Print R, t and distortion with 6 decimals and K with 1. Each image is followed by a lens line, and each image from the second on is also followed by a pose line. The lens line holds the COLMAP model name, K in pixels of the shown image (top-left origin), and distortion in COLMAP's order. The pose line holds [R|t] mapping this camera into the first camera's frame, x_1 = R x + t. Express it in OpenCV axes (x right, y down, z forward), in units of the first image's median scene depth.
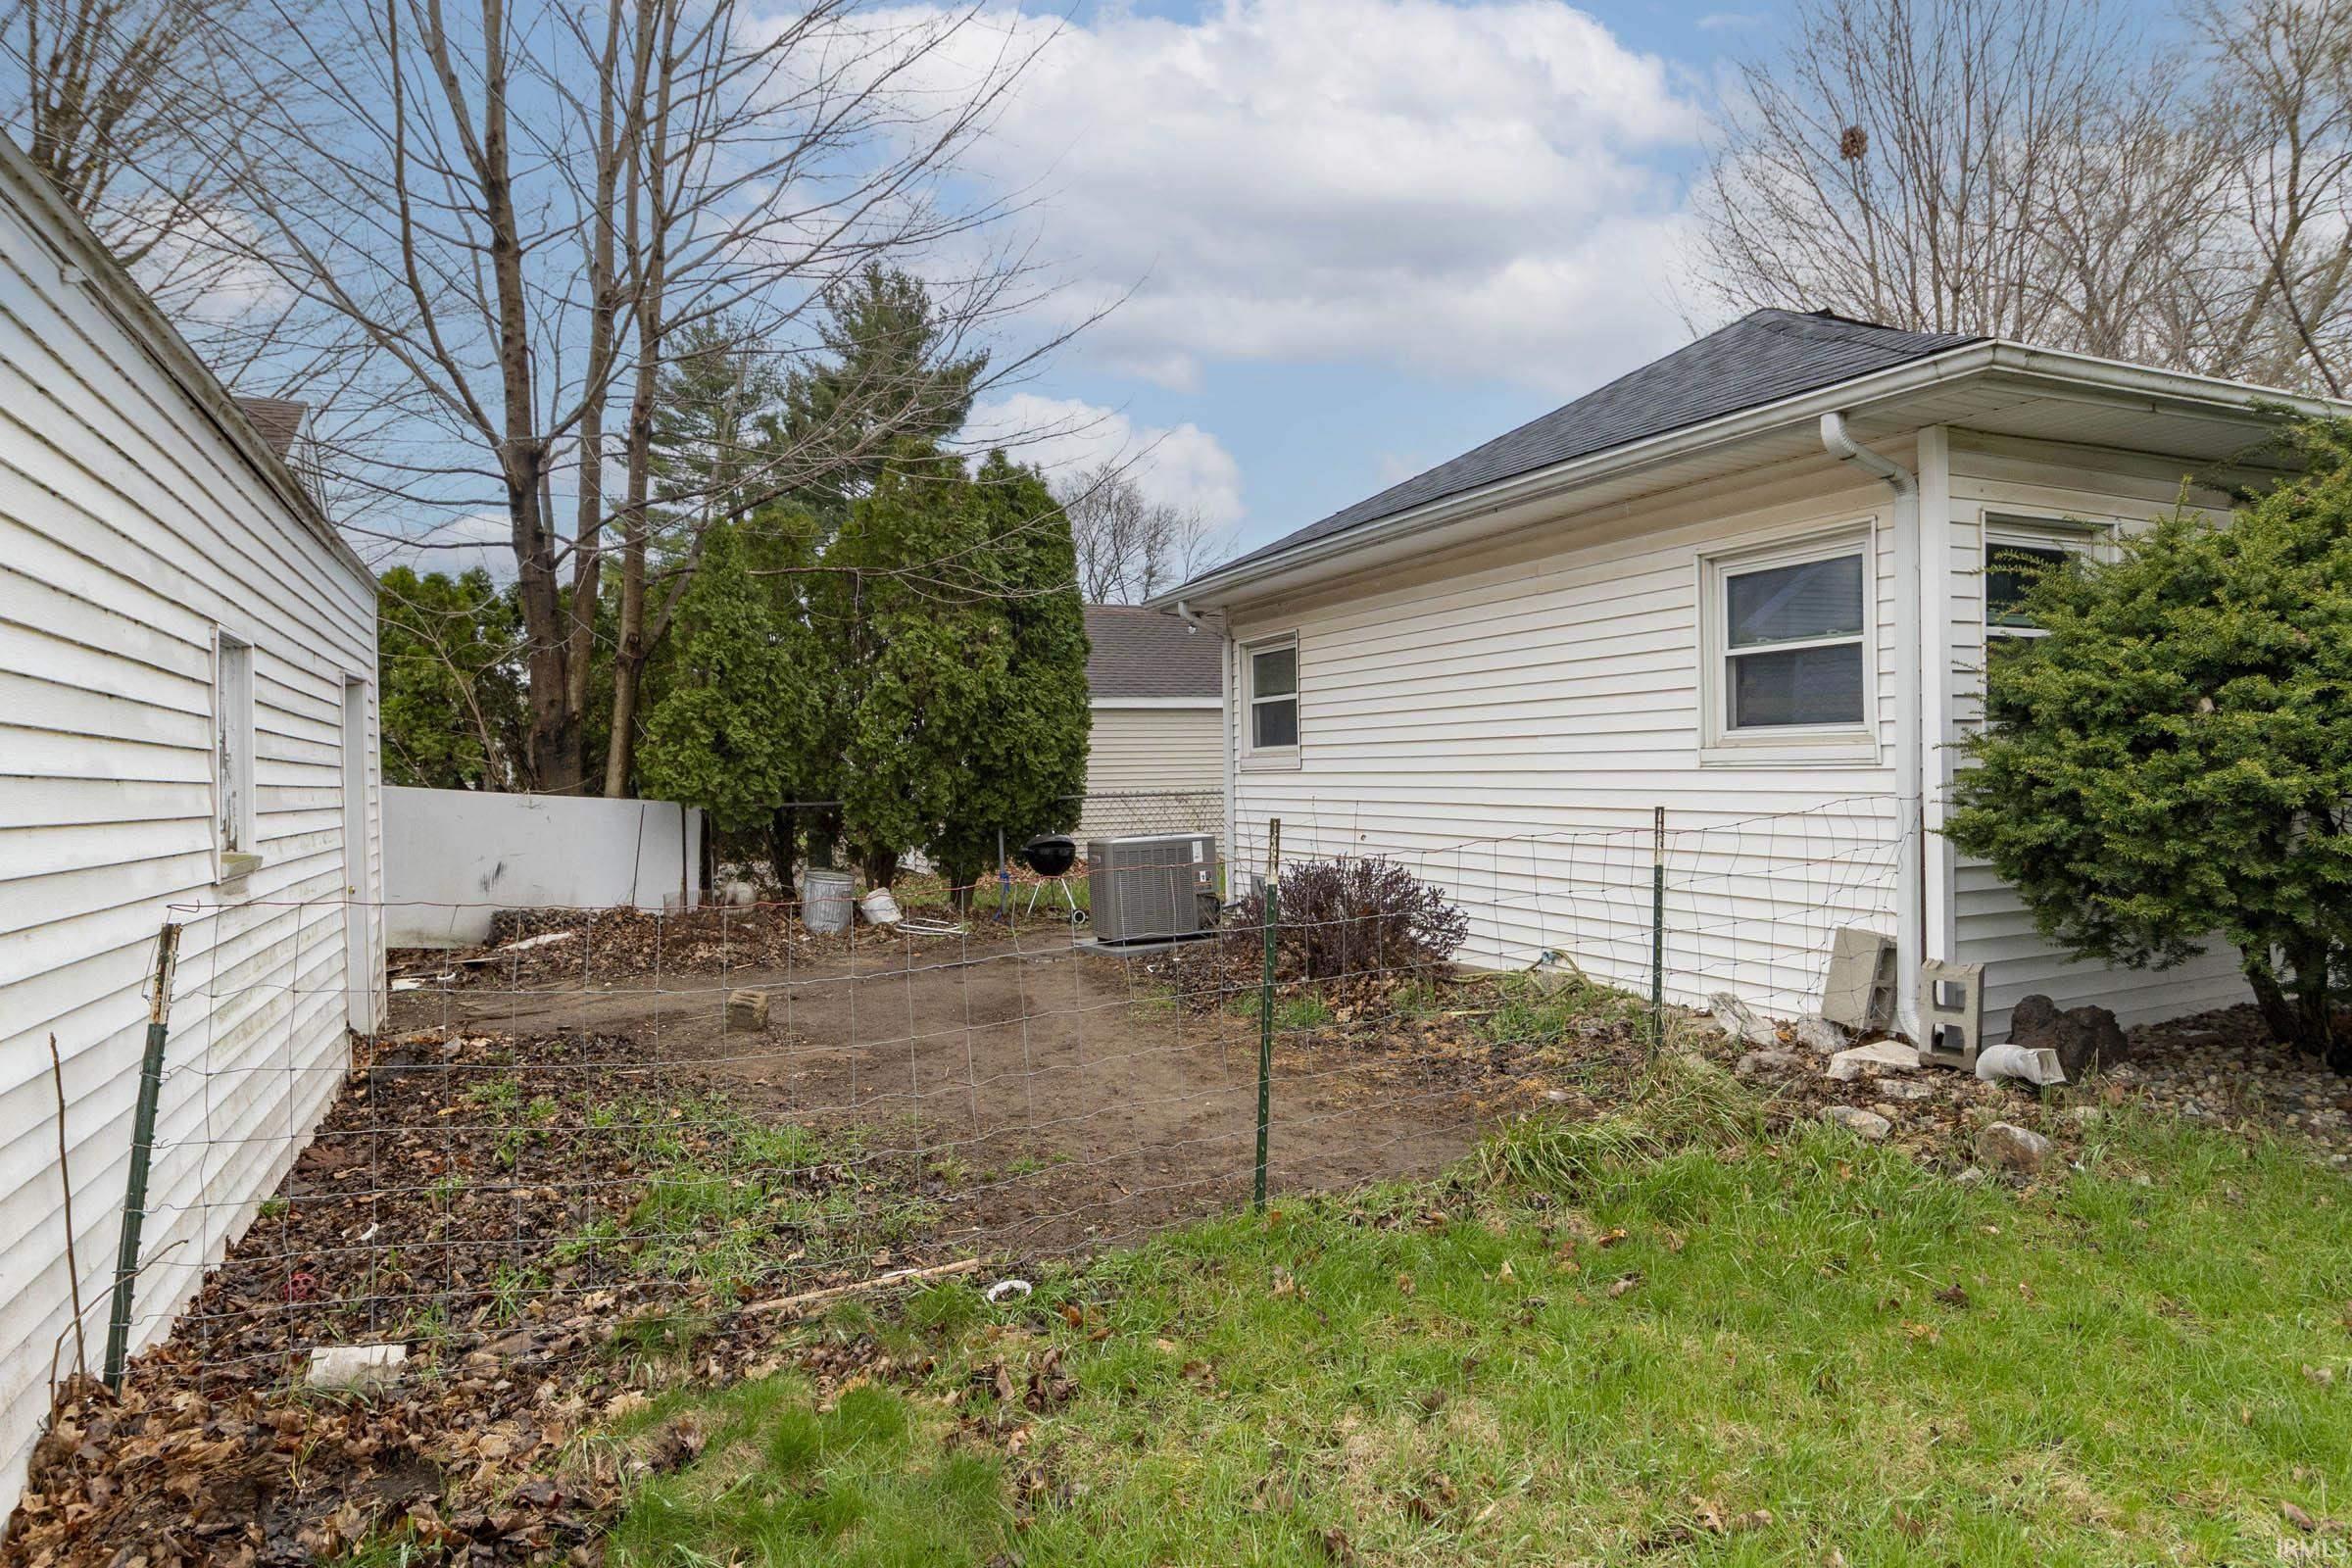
lens RADIAL K [[1275.0, 0, 1162.7], [0, 1275.0, 773.3], [0, 0, 1]] dist [0.003956, -0.001355]
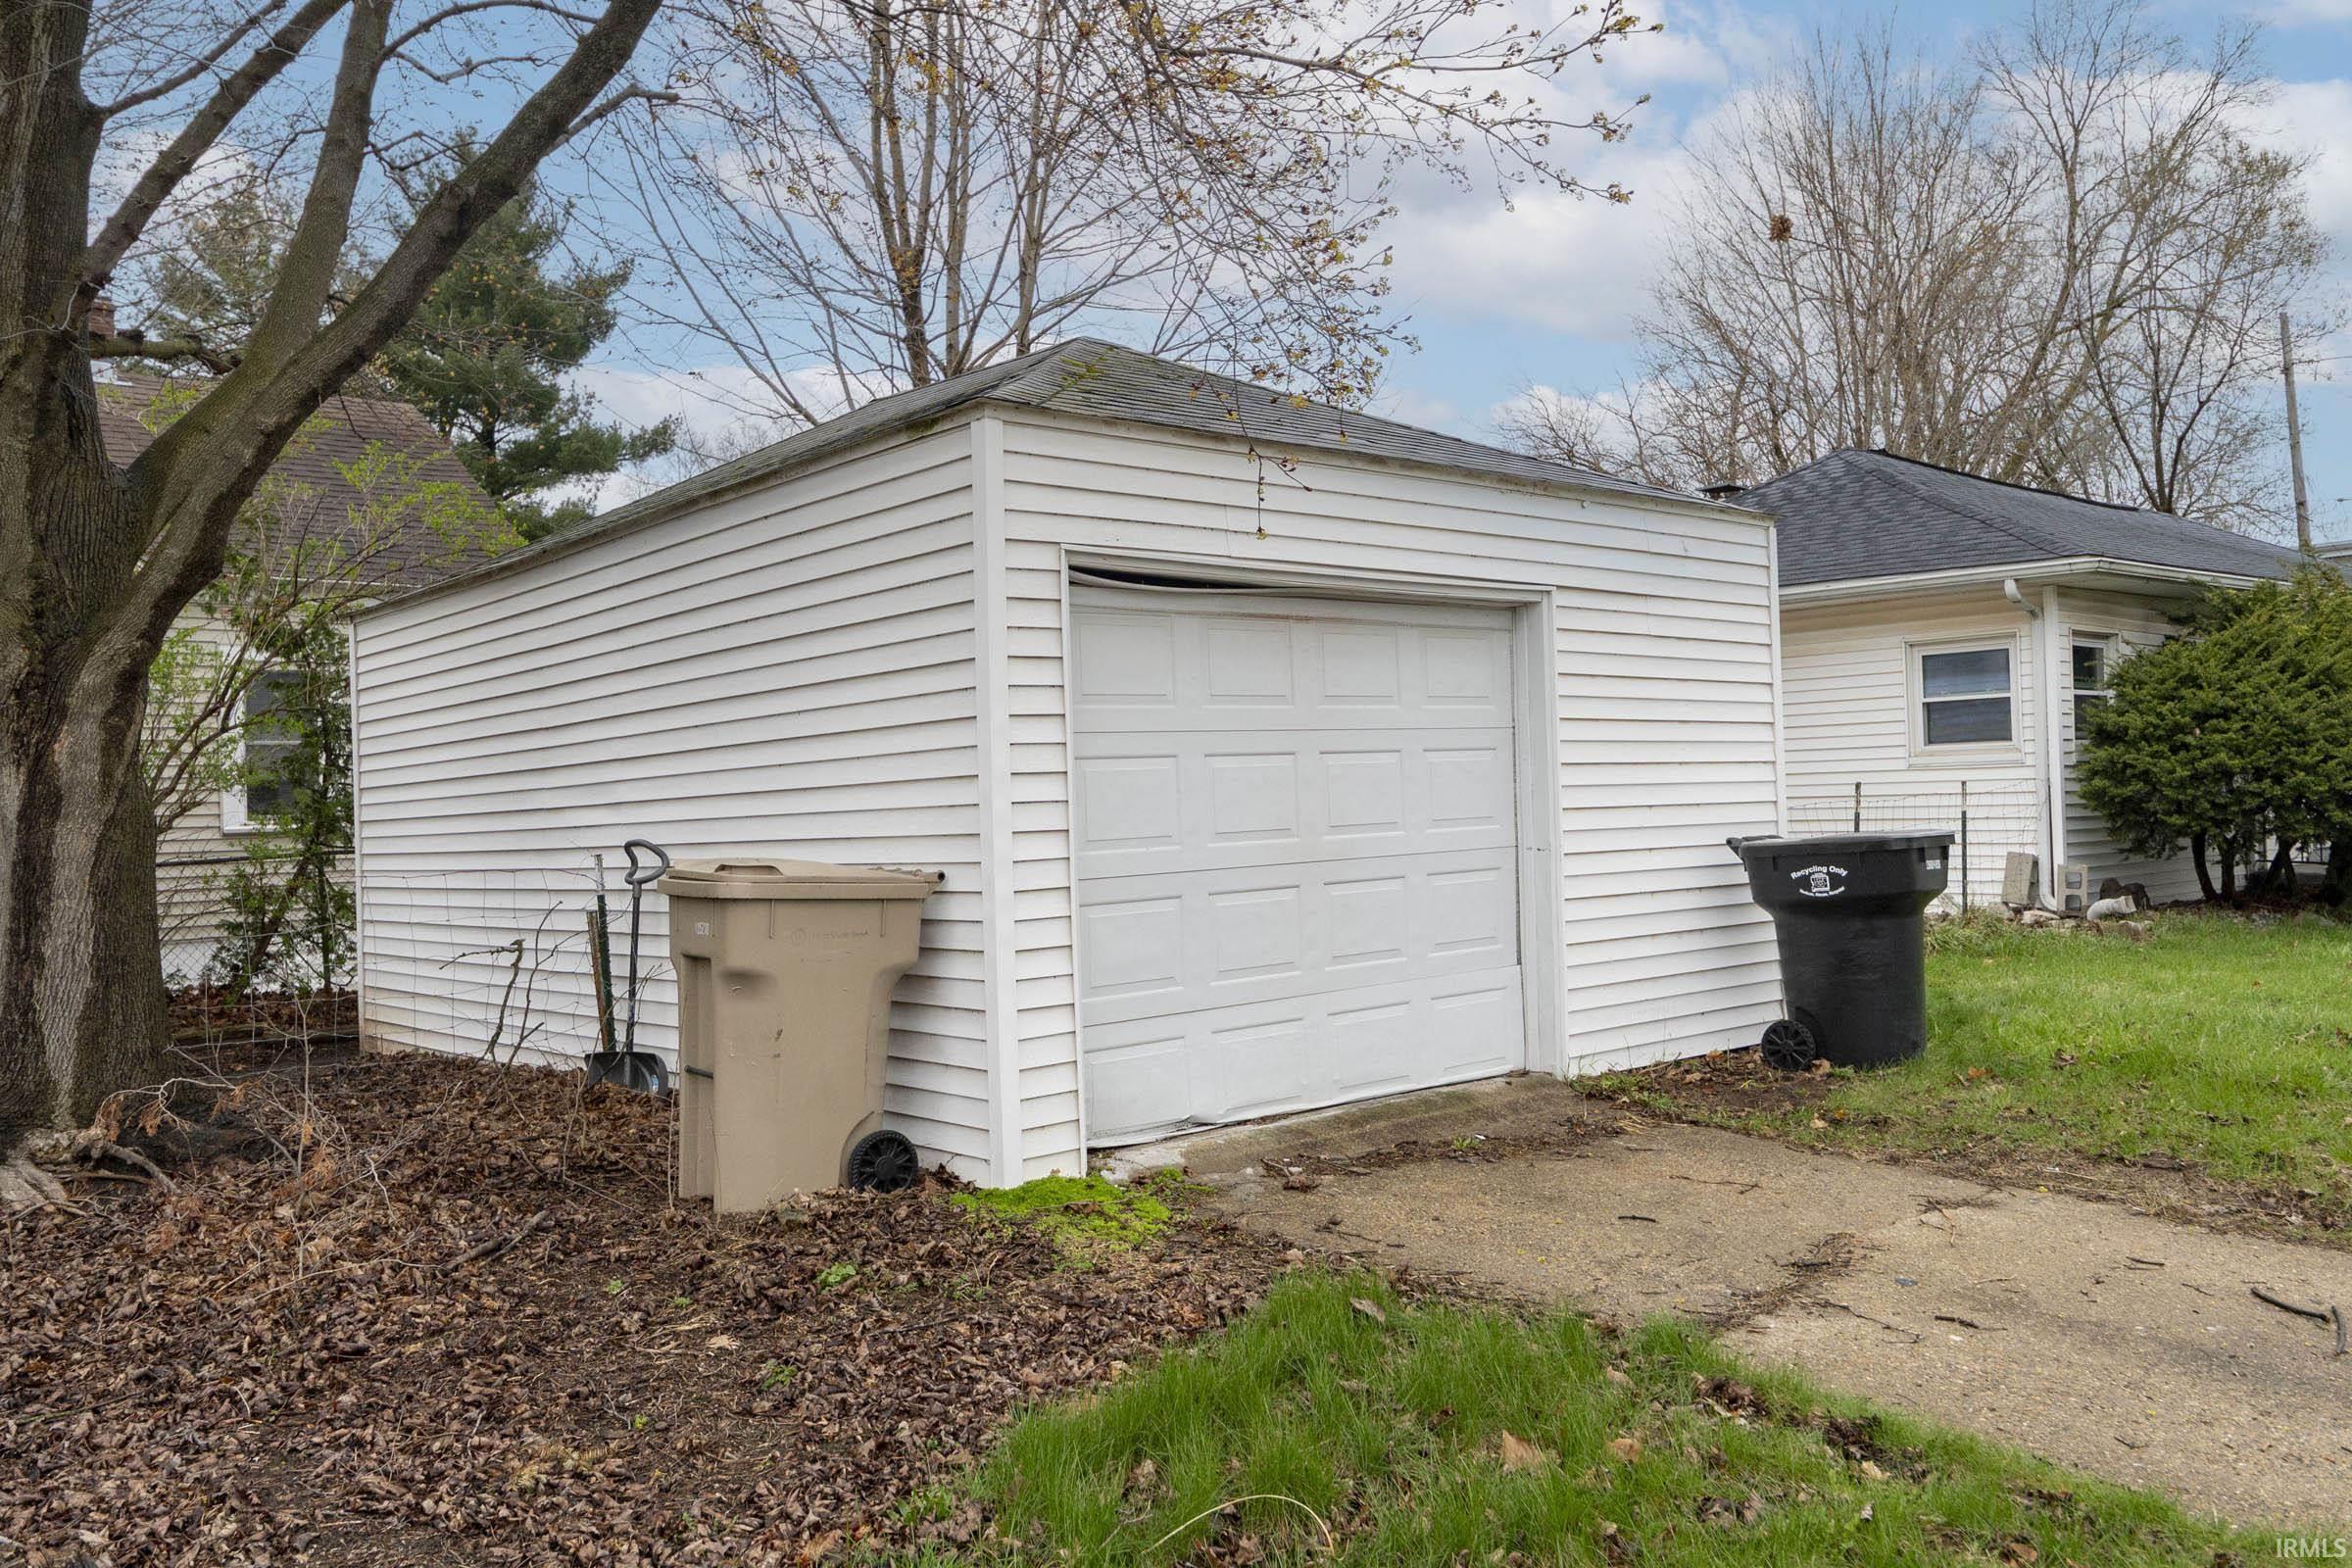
lens RADIAL K [[1818.6, 0, 1180.4], [0, 1818.6, 788.3], [0, 0, 1]] dist [0.001655, 0.003628]
pose [[0.958616, -0.005045, 0.284656, -1.418829], [0.011632, 0.999702, -0.021453, 0.074543], [-0.284463, 0.023876, 0.958390, -1.226749]]
